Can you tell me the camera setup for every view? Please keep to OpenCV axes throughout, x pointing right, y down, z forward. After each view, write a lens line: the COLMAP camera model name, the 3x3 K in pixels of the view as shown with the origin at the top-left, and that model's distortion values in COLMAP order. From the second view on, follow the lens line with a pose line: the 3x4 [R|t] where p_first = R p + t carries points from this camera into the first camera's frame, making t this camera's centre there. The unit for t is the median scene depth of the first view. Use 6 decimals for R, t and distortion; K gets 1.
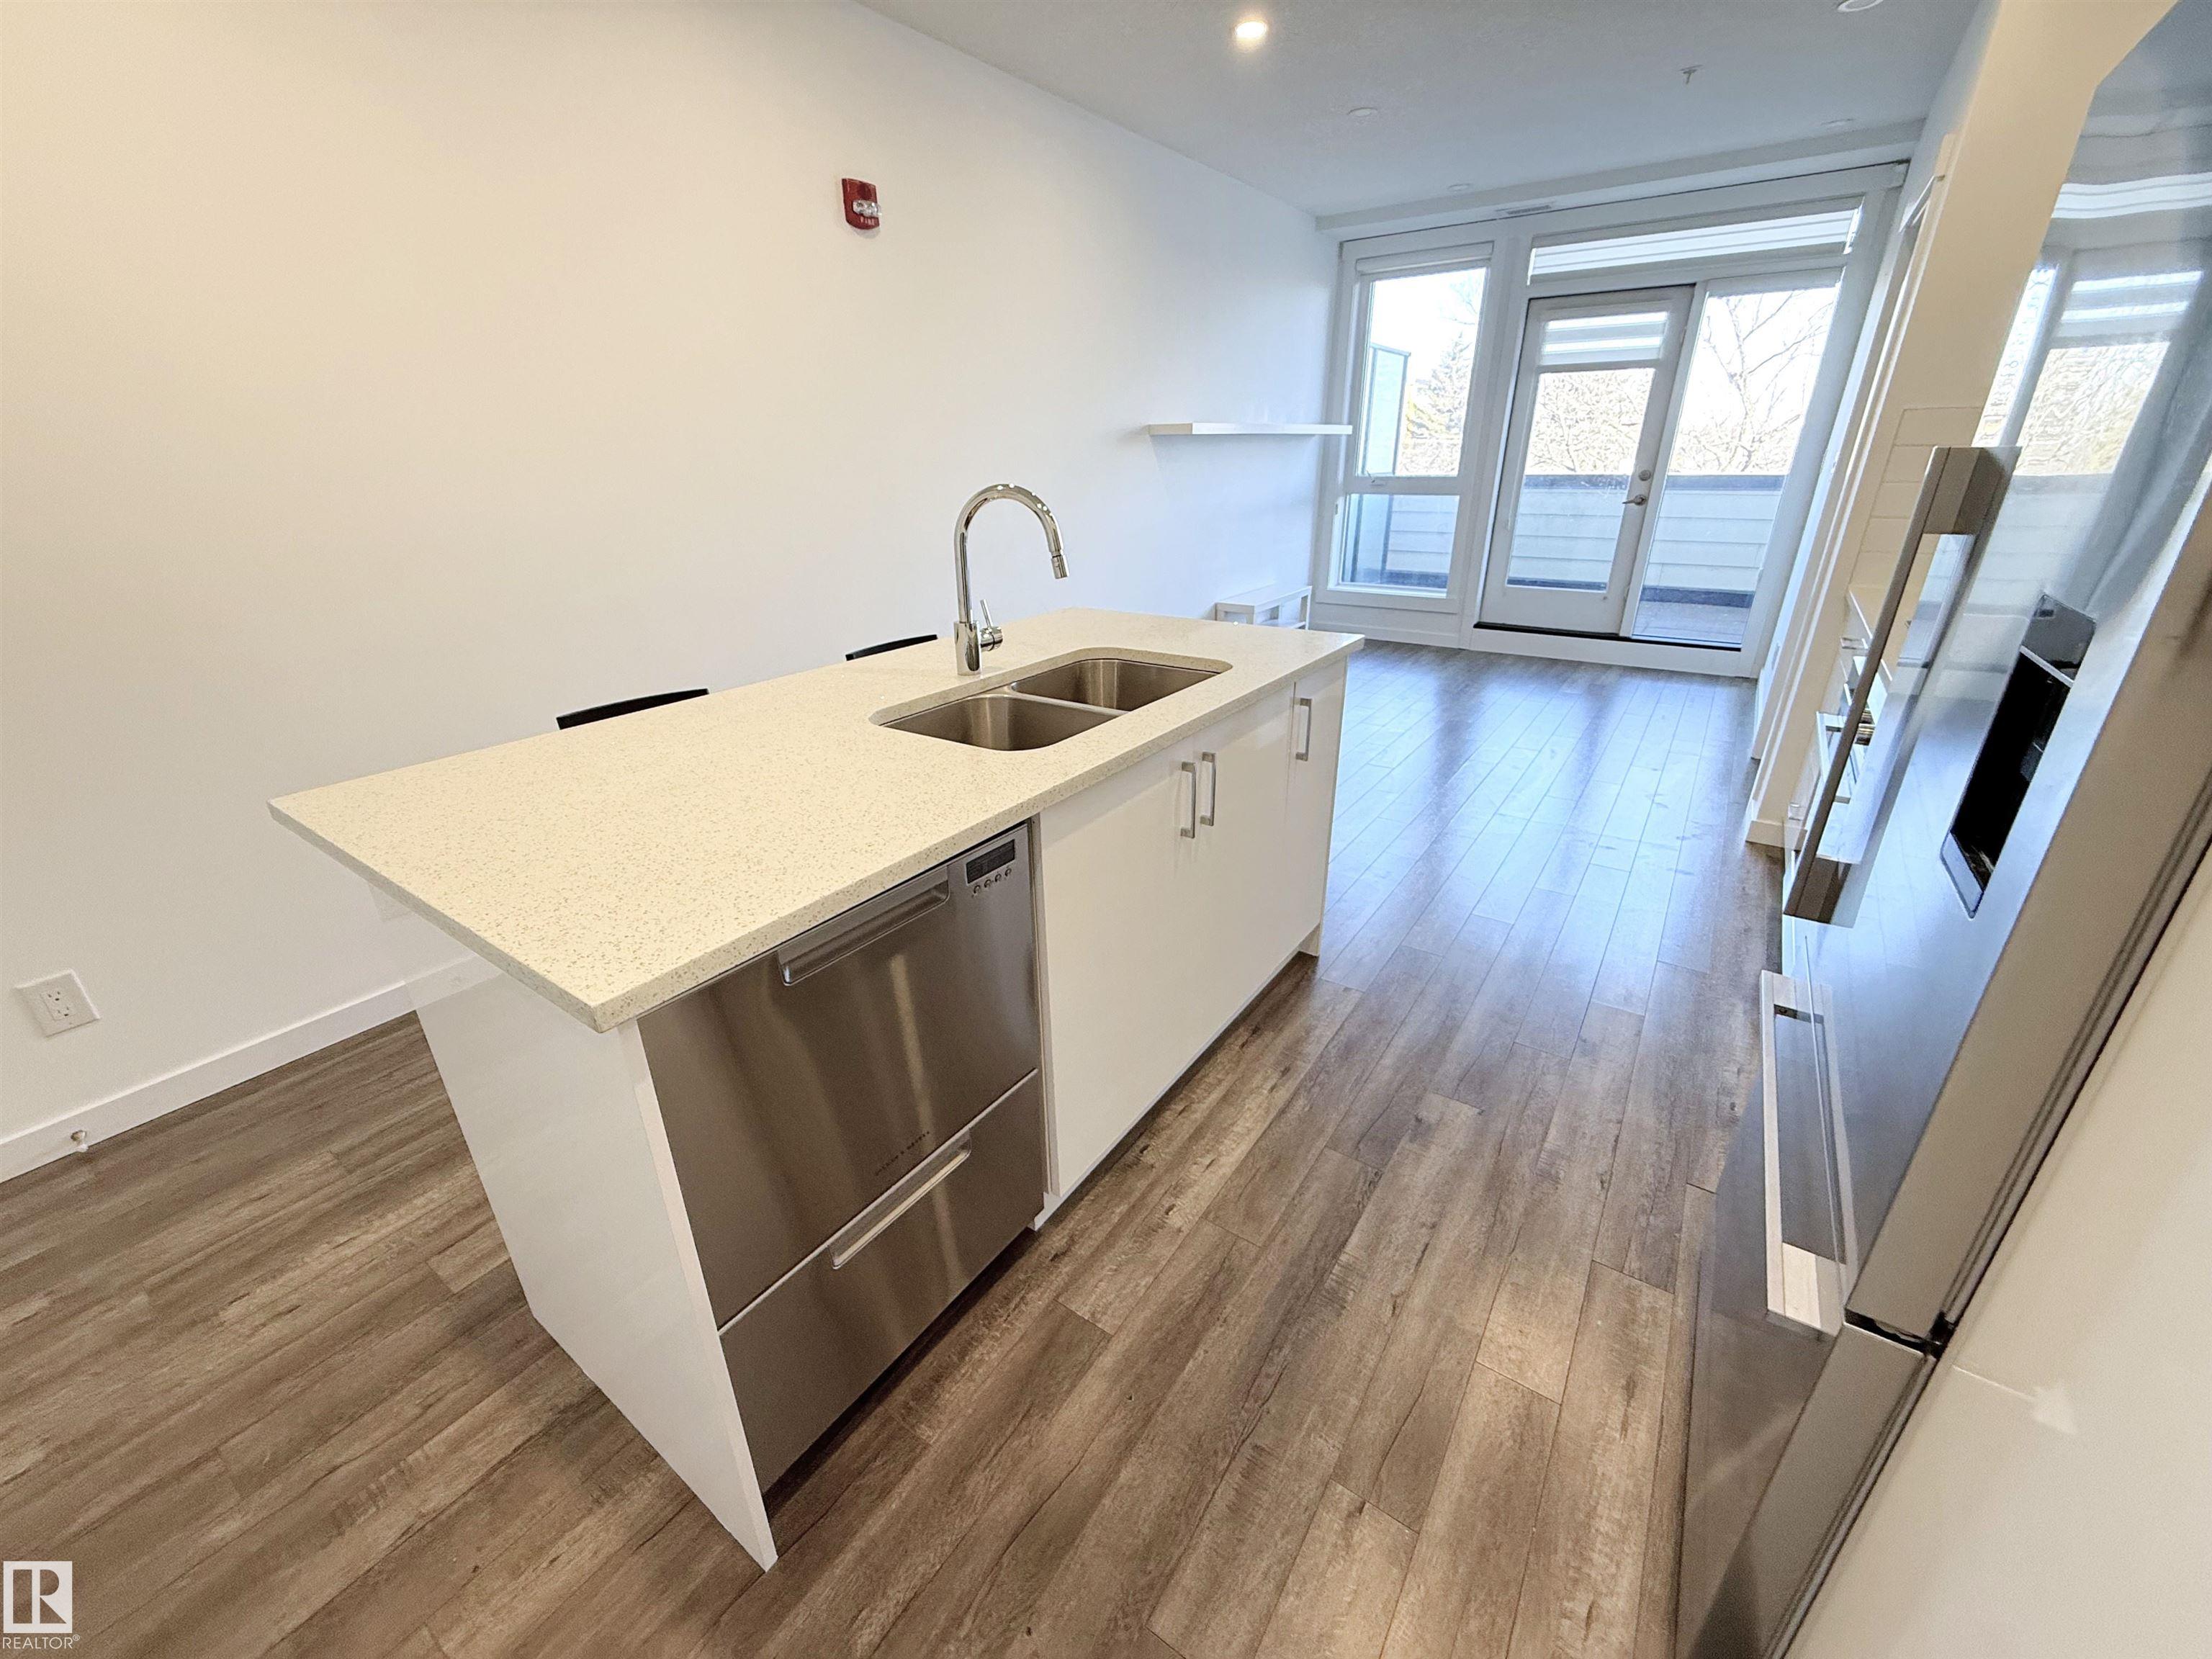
lens RADIAL K [[881.1, 0, 1097.5], [0, 881.1, 827.6], [0, 0, 1]] dist [0.000155, -0.000110]
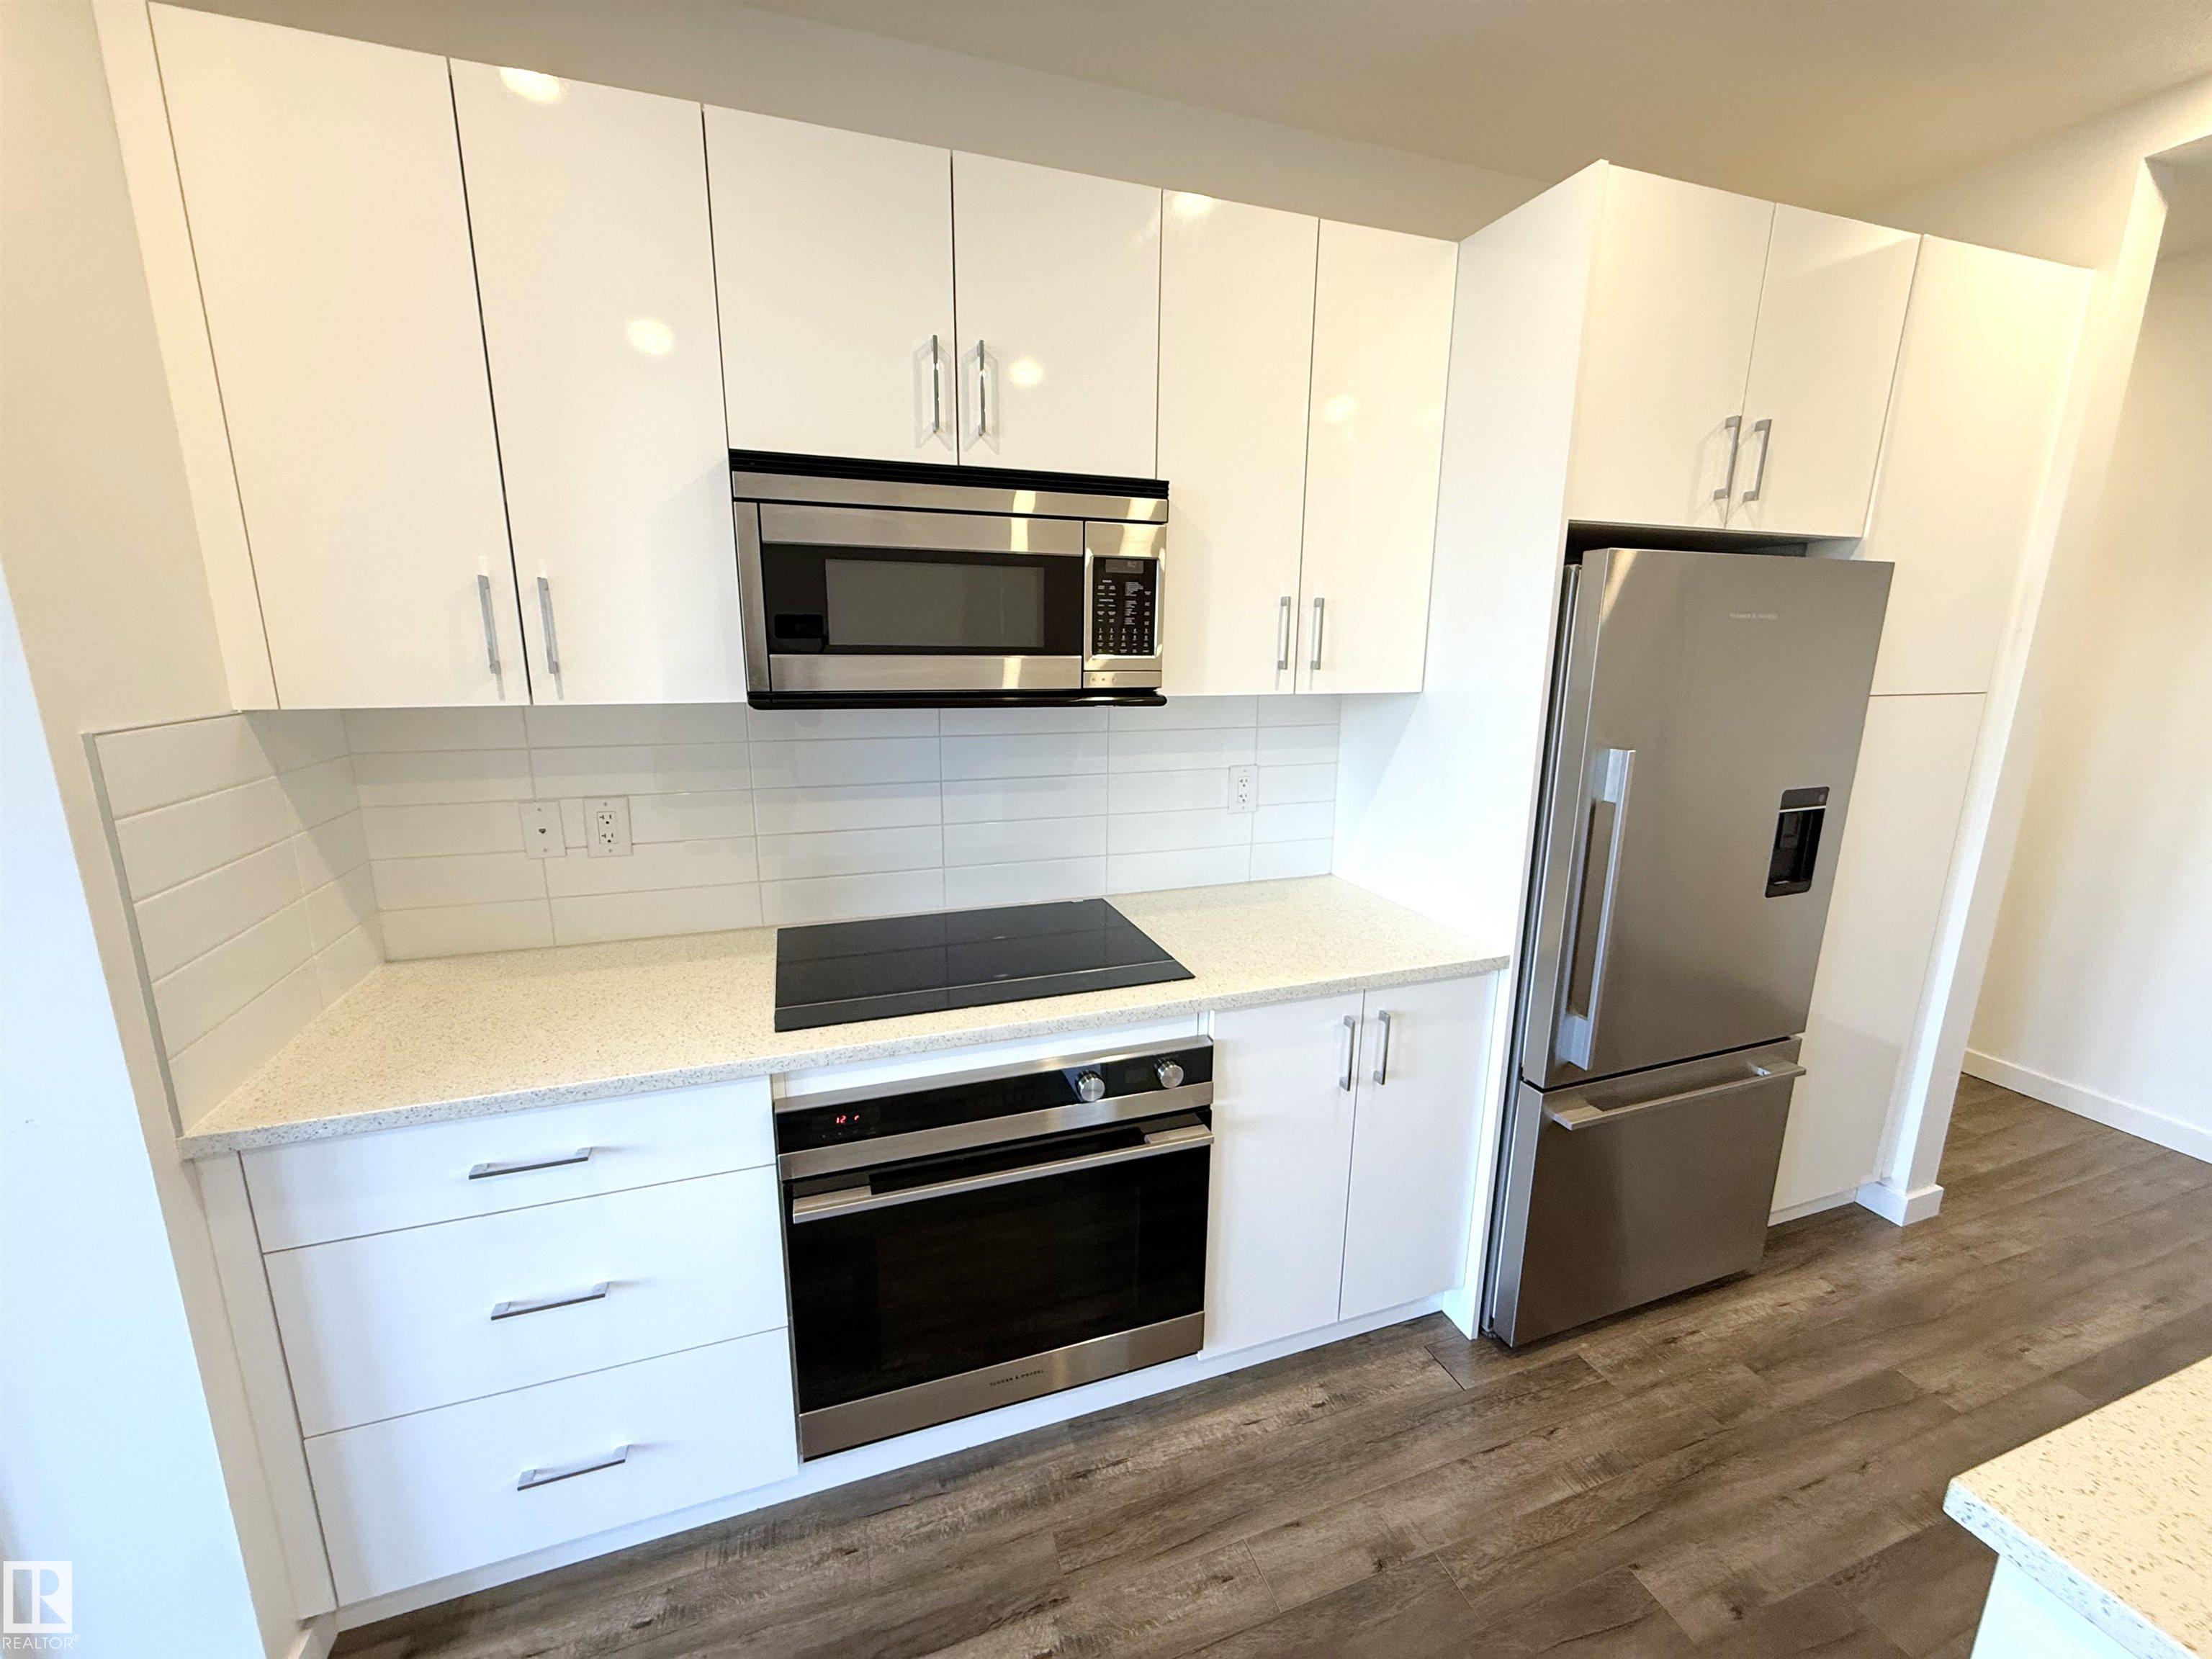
lens RADIAL K [[881.1, 0, 1097.5], [0, 881.1, 827.6], [0, 0, 1]] dist [0.000155, -0.000110]
pose [[-0.809312, -0.114622, 0.576086, 0.157609], [0.239198, 0.831453, 0.501469, -0.253567], [-0.536468, 0.543644, -0.645487, 0.495044]]
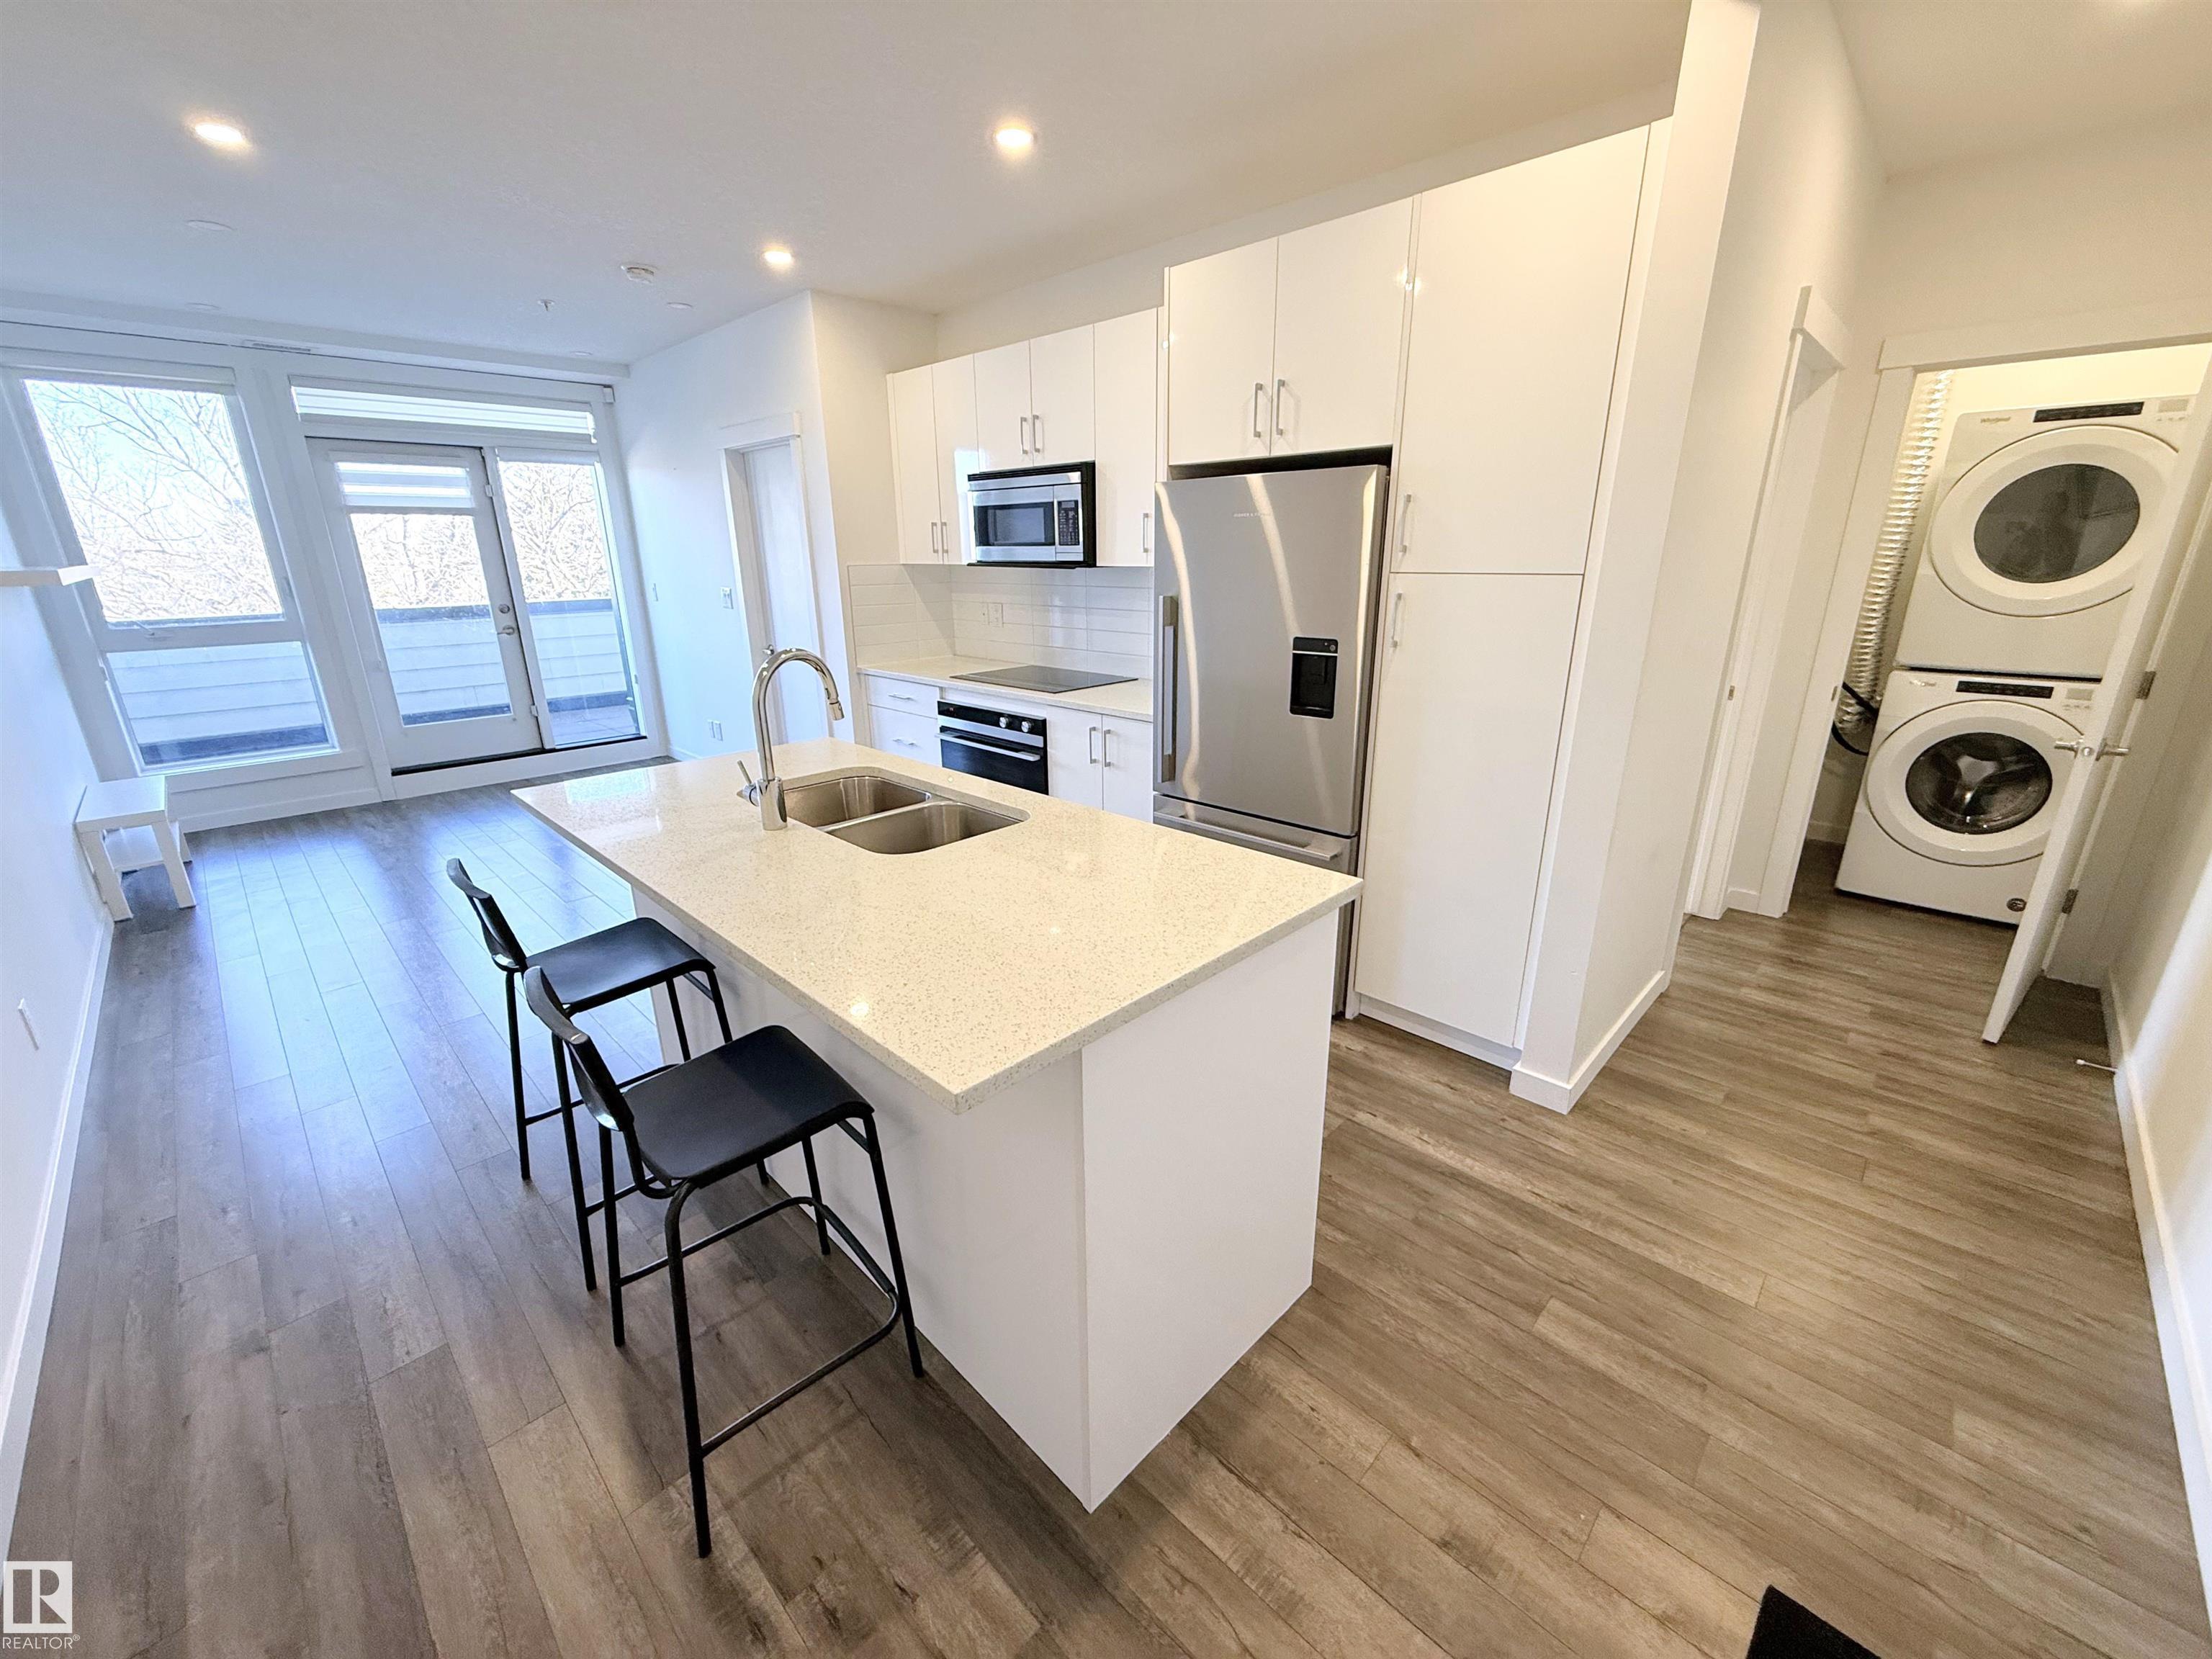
lens RADIAL K [[881.1, 0, 1097.5], [0, 881.1, 827.6], [0, 0, 1]] dist [0.000155, -0.000110]
pose [[0.169014, -0.286038, 0.943195, -0.364698], [0.398244, 0.895185, 0.200116, -0.080768], [-0.901574, 0.341799, 0.265212, 0.135614]]
